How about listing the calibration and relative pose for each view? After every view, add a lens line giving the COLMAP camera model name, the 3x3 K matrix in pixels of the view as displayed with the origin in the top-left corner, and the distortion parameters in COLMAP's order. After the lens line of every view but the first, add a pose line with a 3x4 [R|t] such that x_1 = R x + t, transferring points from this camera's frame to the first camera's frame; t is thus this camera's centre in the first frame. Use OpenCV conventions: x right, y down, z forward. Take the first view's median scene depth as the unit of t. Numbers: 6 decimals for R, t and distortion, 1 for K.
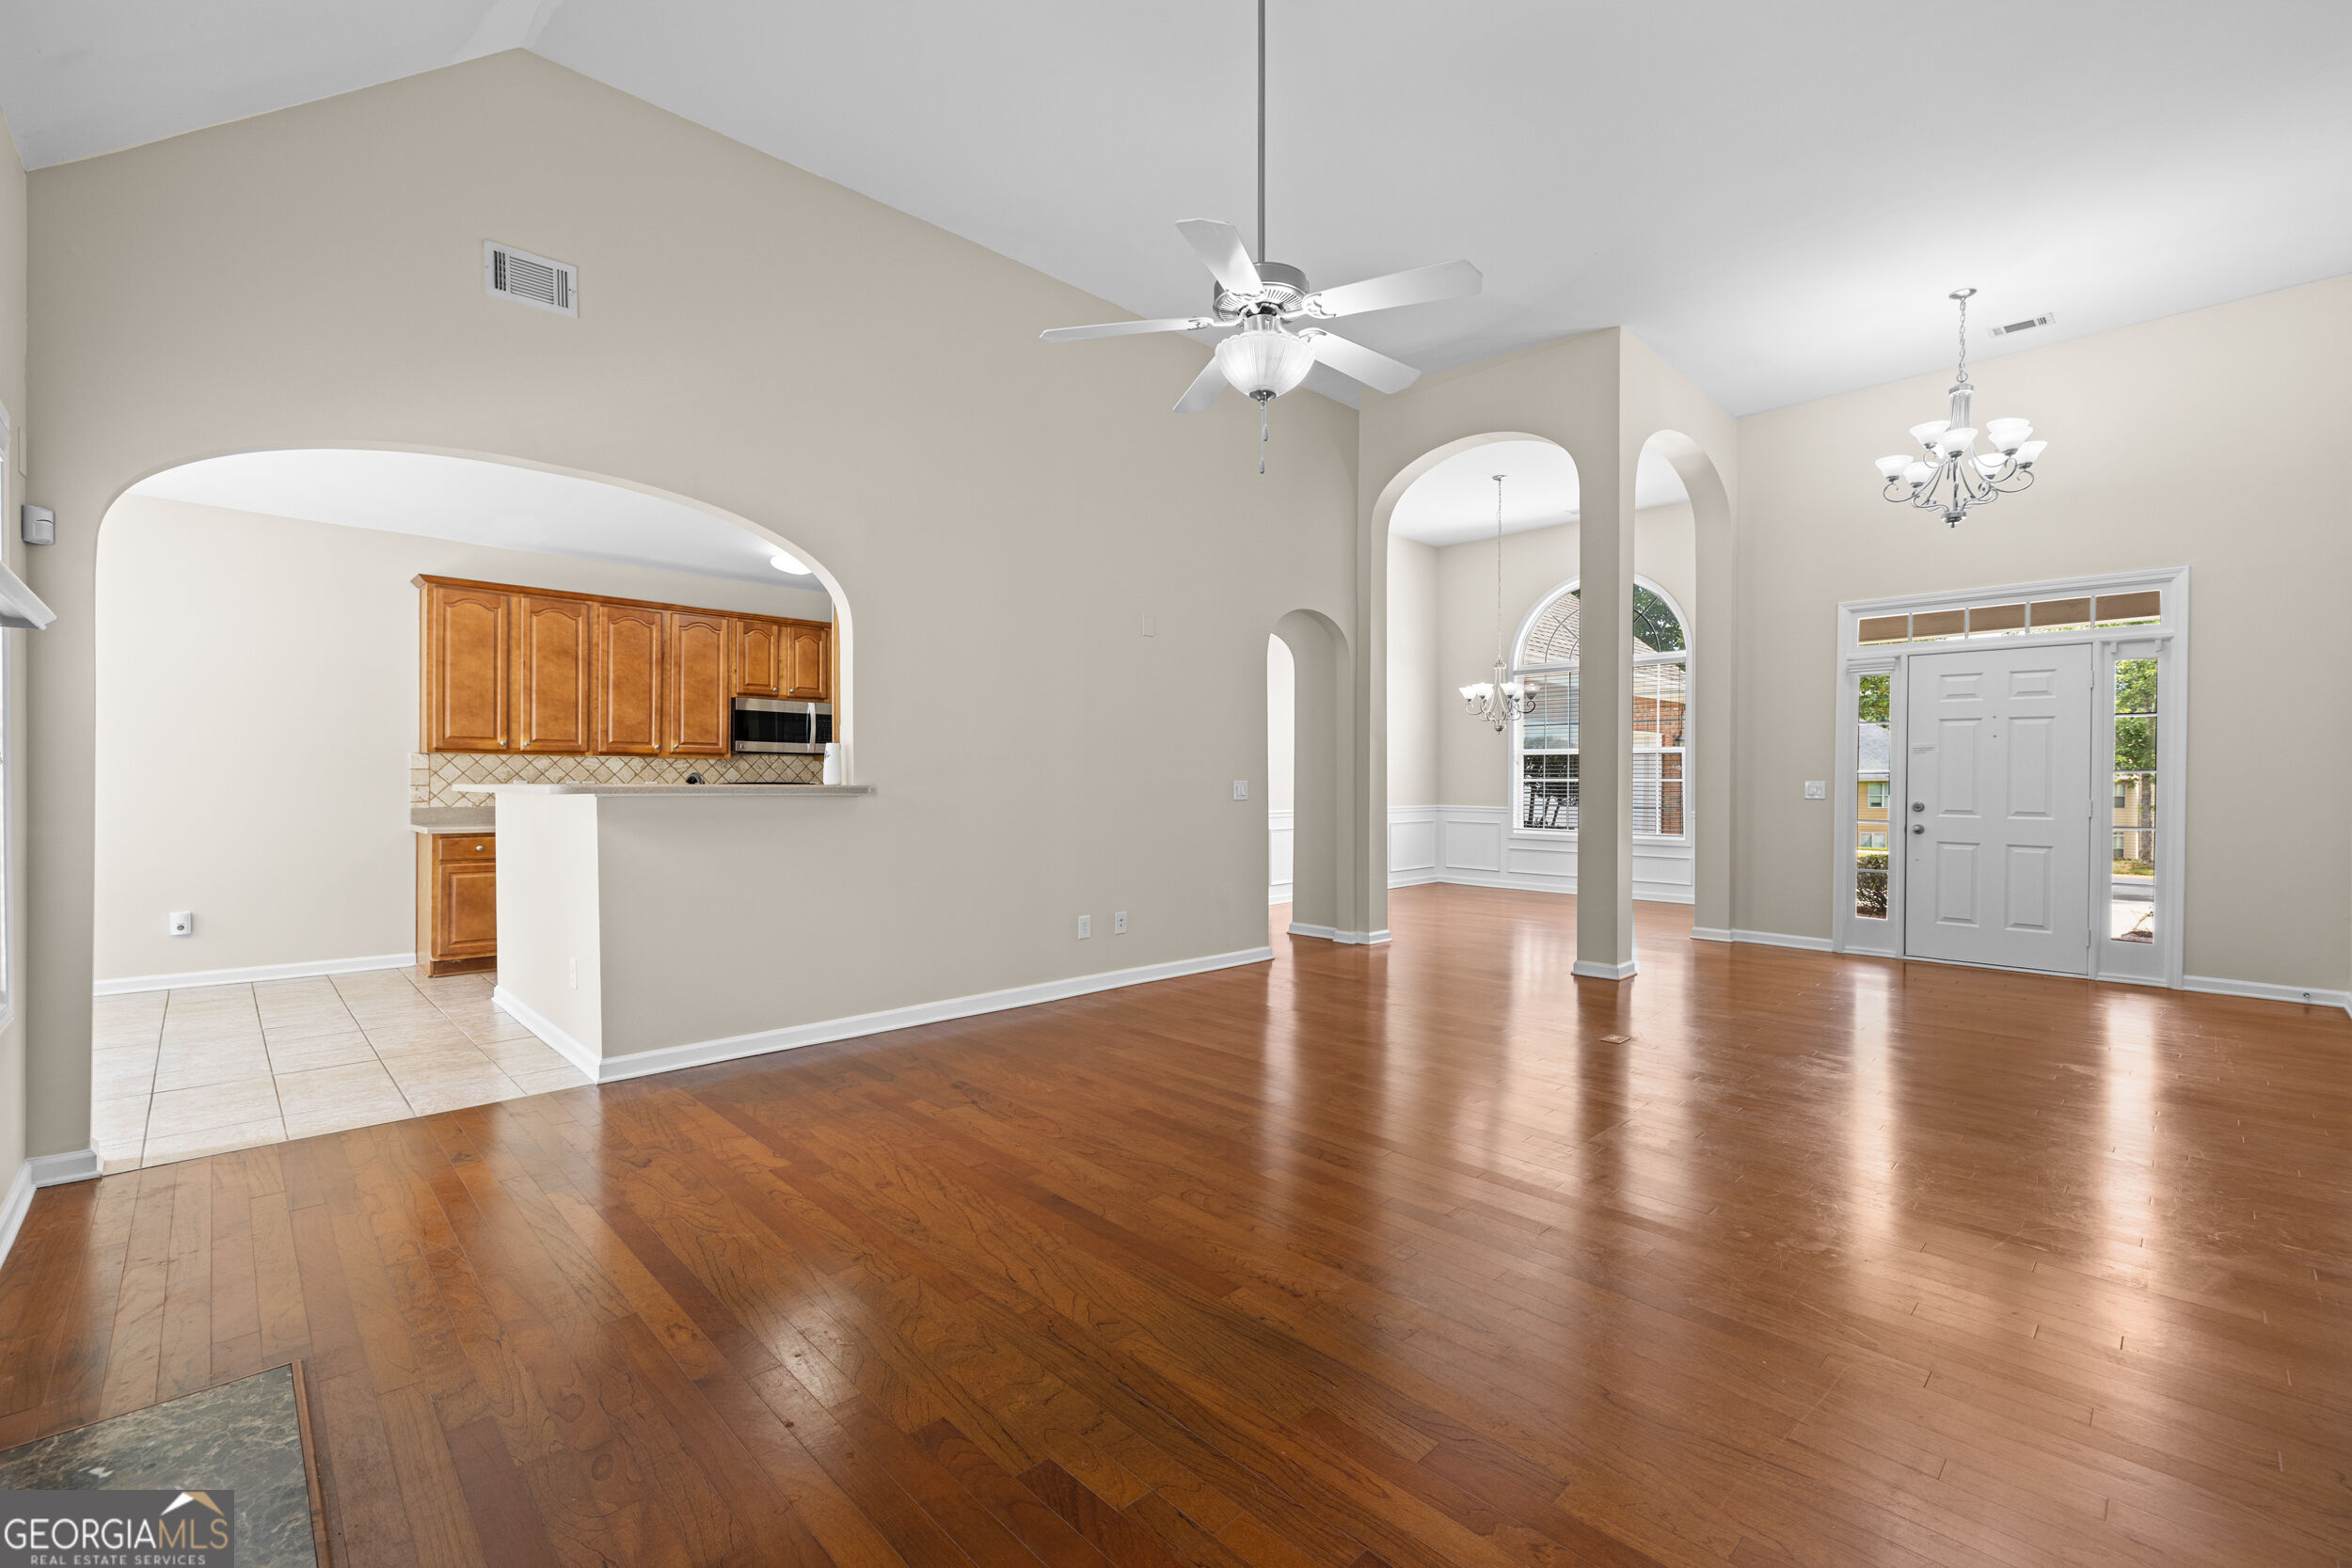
lens RADIAL K [[1000.8, 0, 1175.4], [0, 1000.8, 785.3], [0, 0, 1]] dist [-0.001845, 0.001363]
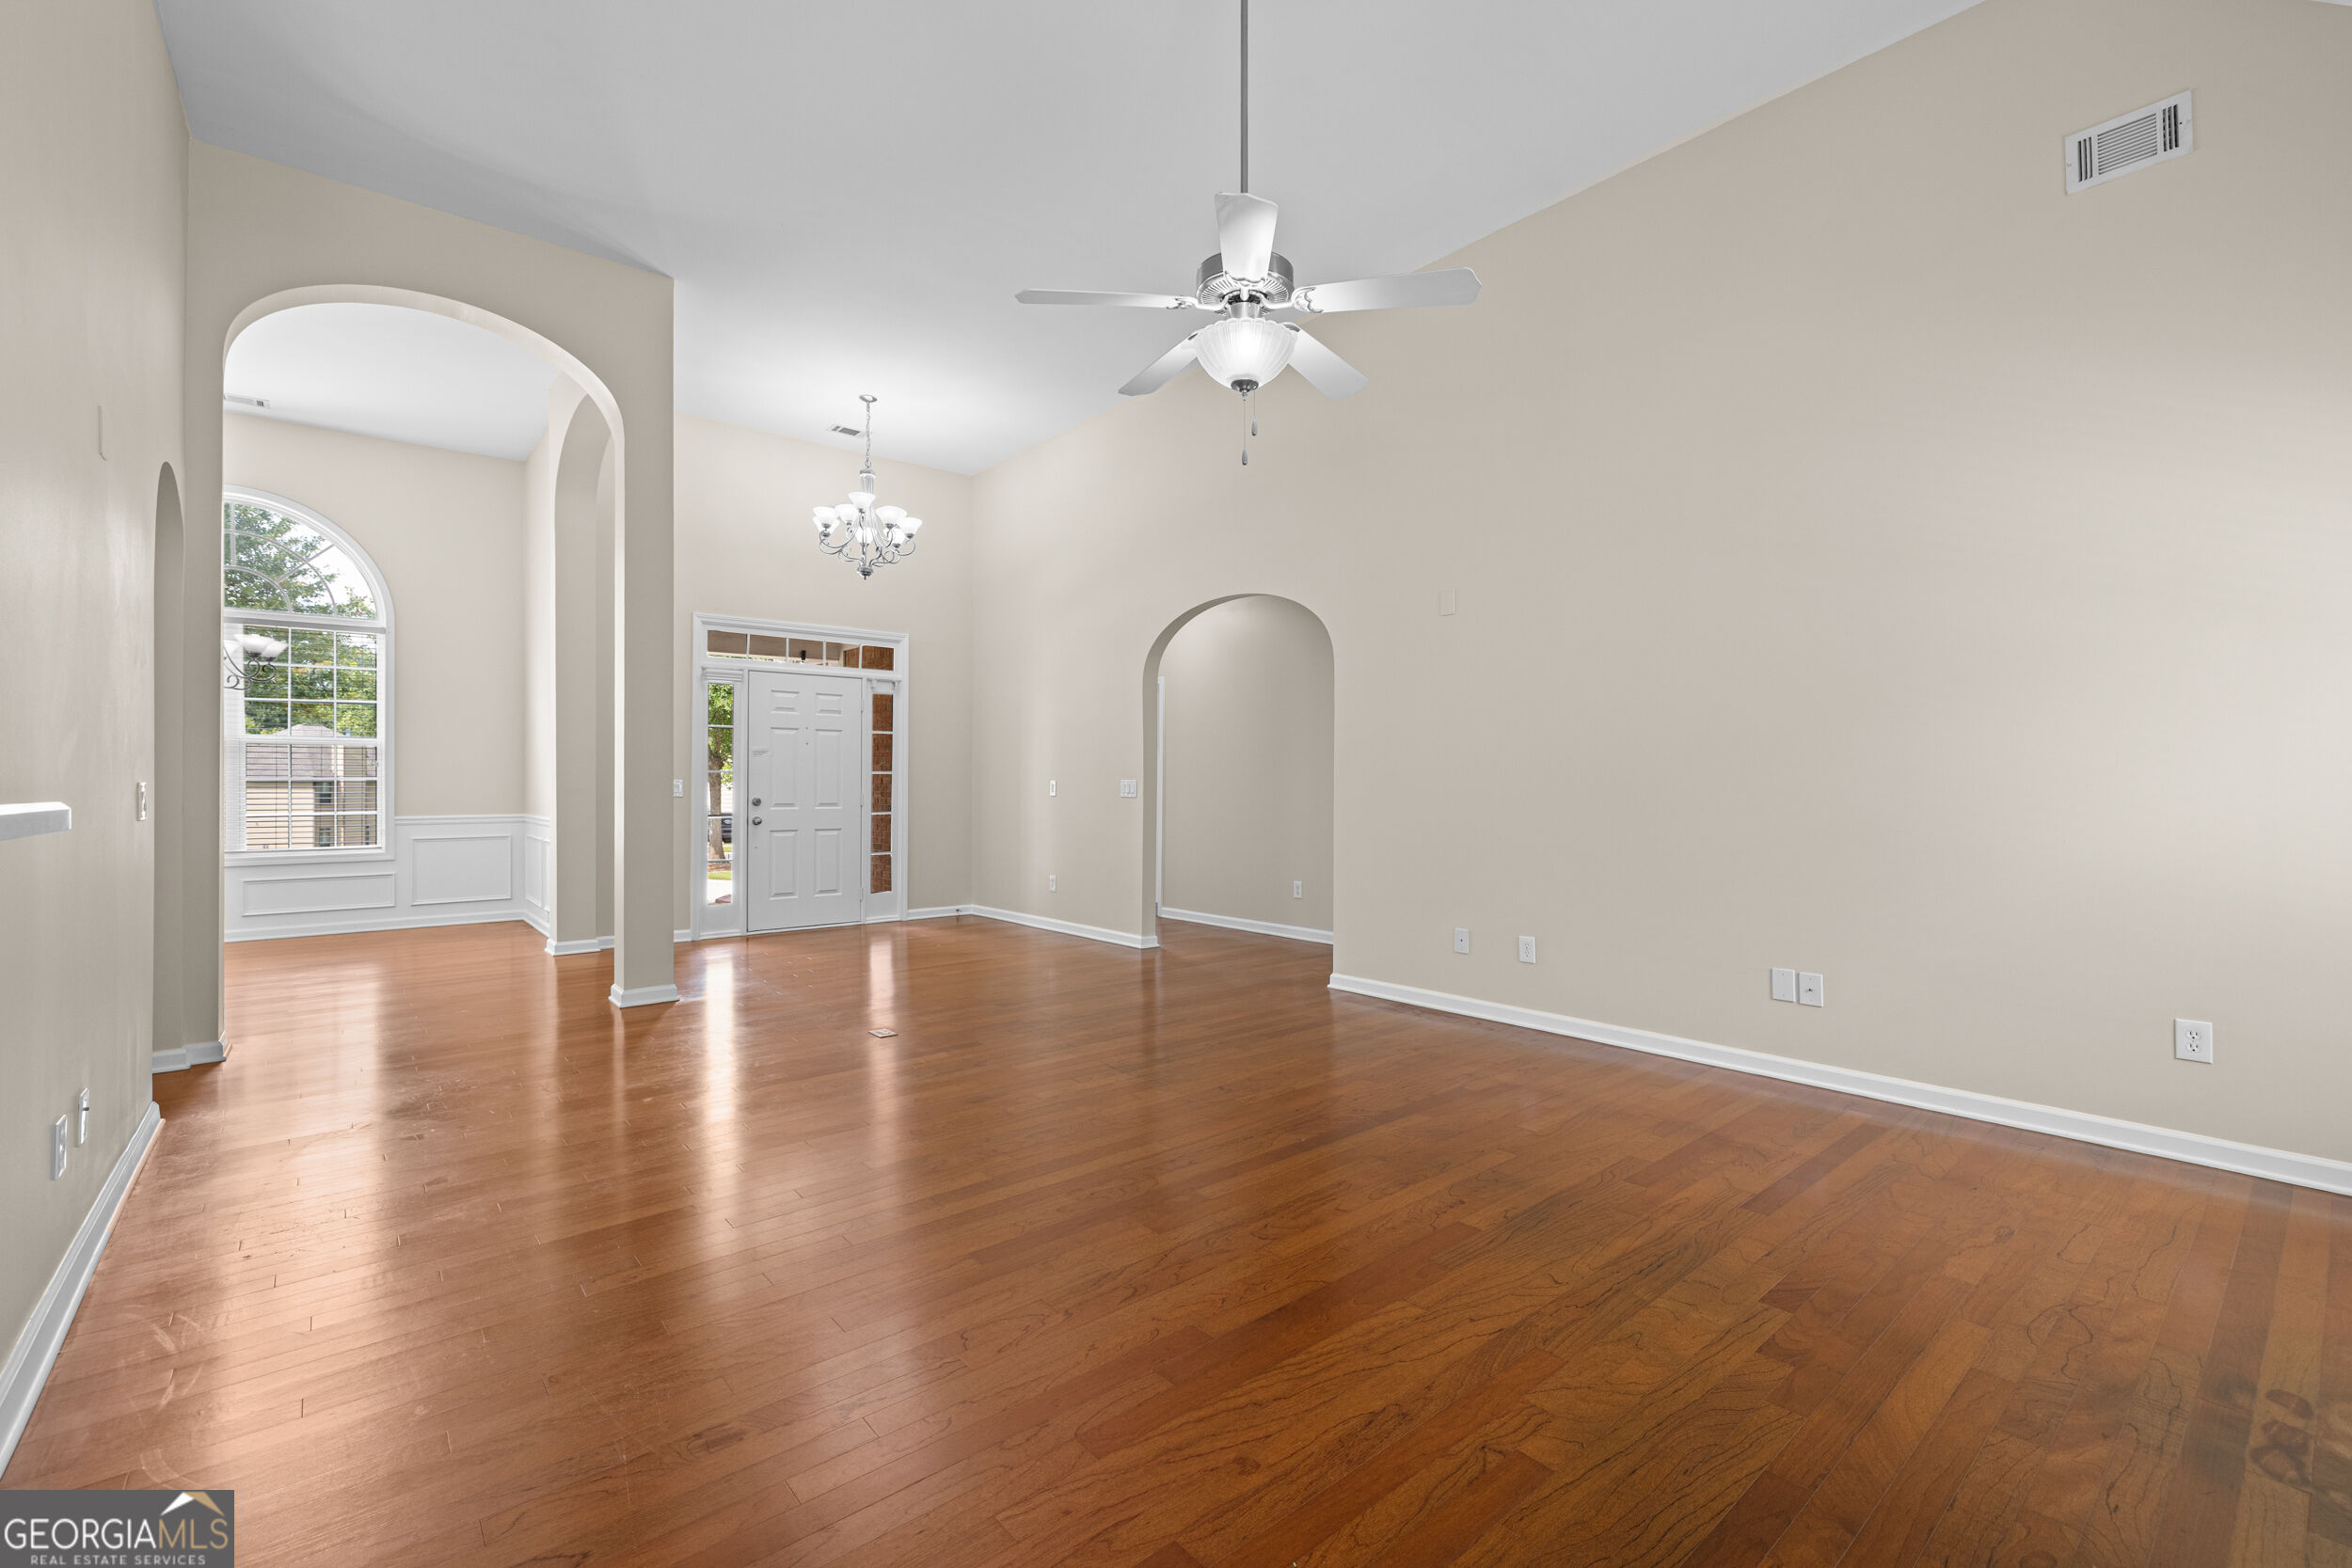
lens RADIAL K [[1000.8, 0, 1182.6], [0, 1000.8, 771.2], [0, 0, 1]] dist [-0.001845, 0.001363]
pose [[0.058377, 0.007432, 0.998267, -0.385690], [0.005523, 0.999955, -0.007768, -0.001965], [-0.998279, 0.005967, 0.058334, 0.437042]]
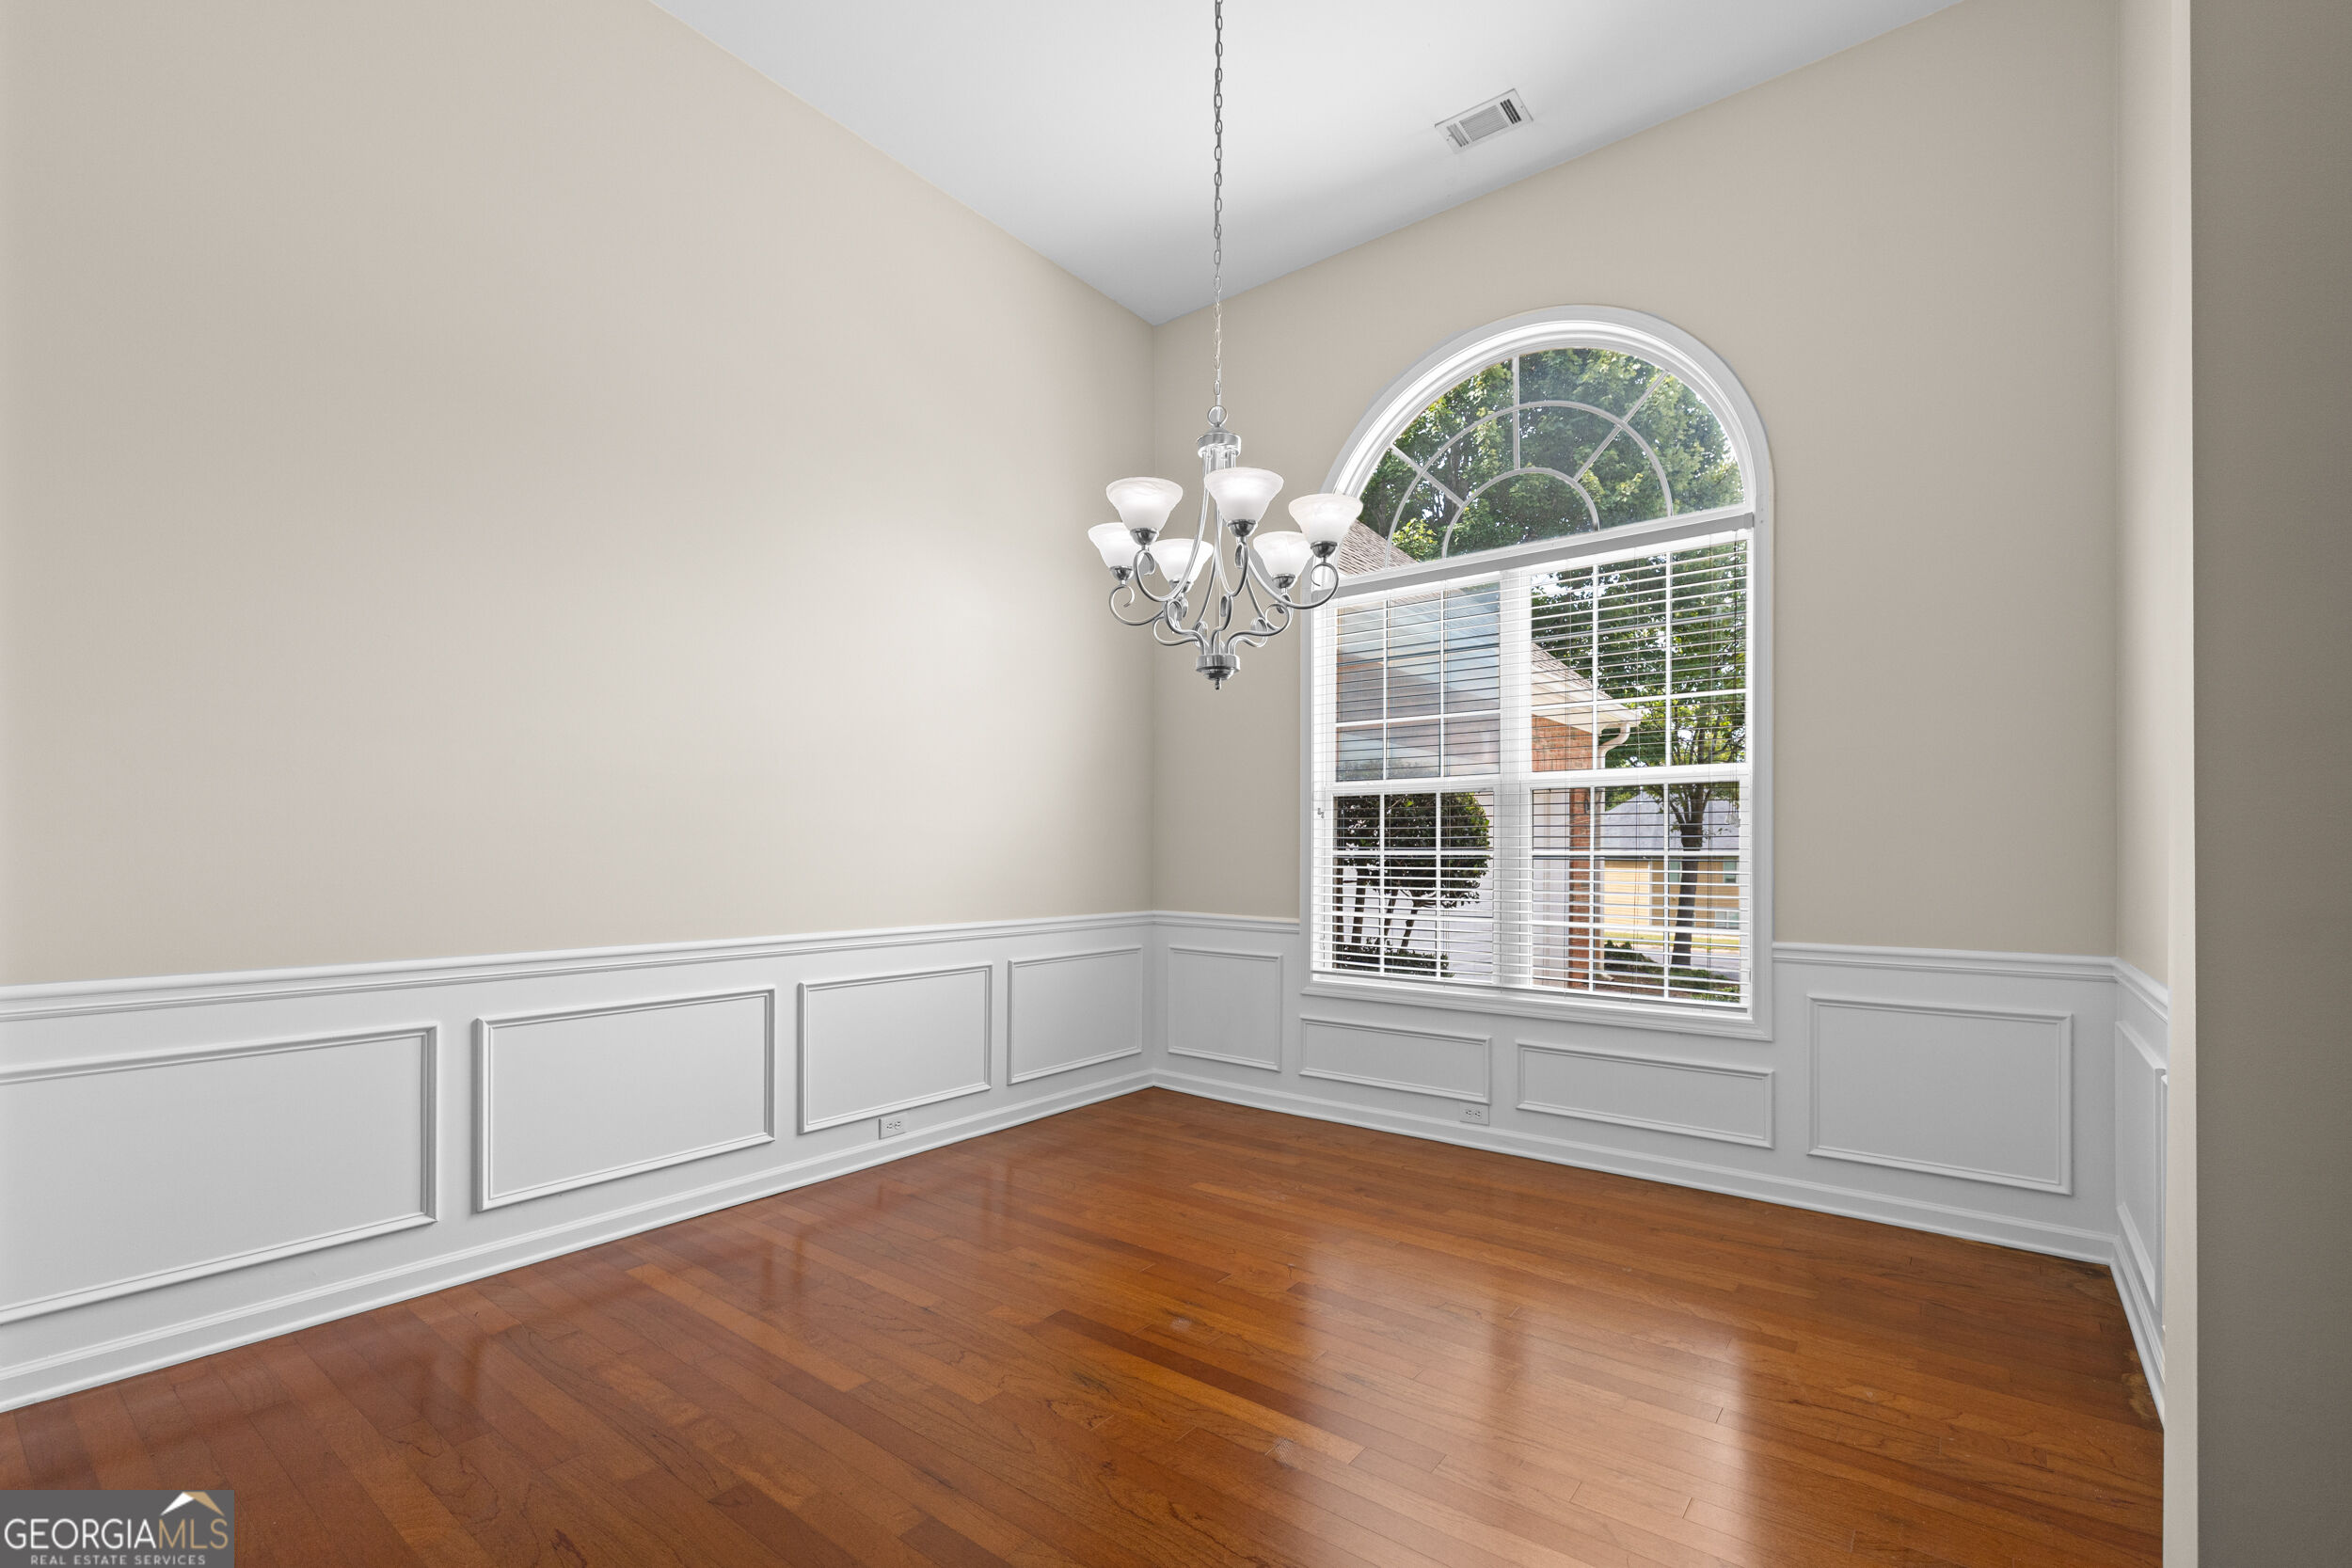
lens RADIAL K [[1000.8, 0, 1176.5], [0, 1000.8, 851.7], [0, 0, 1]] dist [-0.001845, 0.001363]
pose [[0.990066, 0.001338, 0.140596, 0.365214], [0.000236, 0.999938, -0.011177, -0.003027], [-0.140602, 0.011099, 0.990004, 0.971431]]
